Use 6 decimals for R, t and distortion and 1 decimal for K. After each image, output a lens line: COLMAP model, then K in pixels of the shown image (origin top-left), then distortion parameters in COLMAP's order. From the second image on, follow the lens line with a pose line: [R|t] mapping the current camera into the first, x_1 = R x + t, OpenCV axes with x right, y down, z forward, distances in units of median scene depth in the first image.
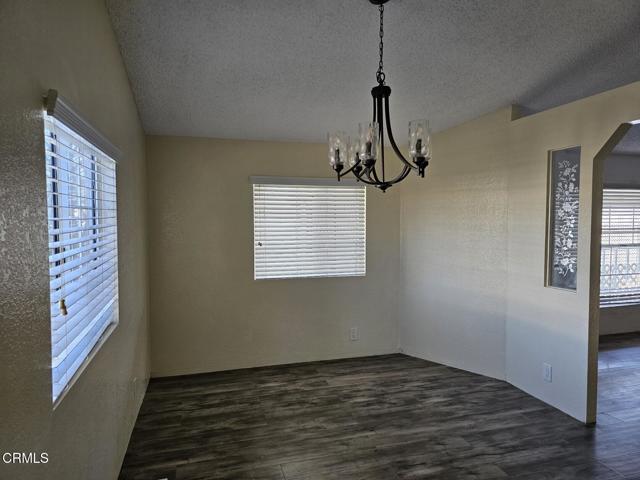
lens RADIAL K [[427.2, 0, 319.9], [0, 427.2, 246.8], [0, 0, 1]] dist [0.020670, -0.021116]
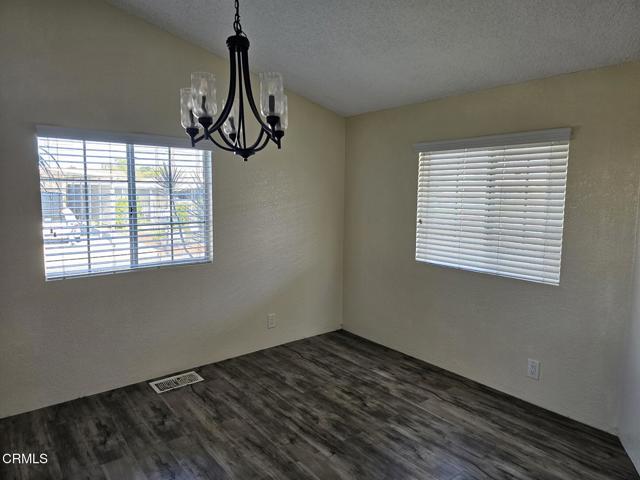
lens RADIAL K [[427.2, 0, 316.9], [0, 427.2, 241.4], [0, 0, 1]] dist [0.020670, -0.021116]
pose [[0.395372, 0.123042, -0.910243, 0.626674], [-0.079372, 0.991857, 0.099598, -0.039364], [0.915085, 0.032870, 0.401918, 0.490122]]
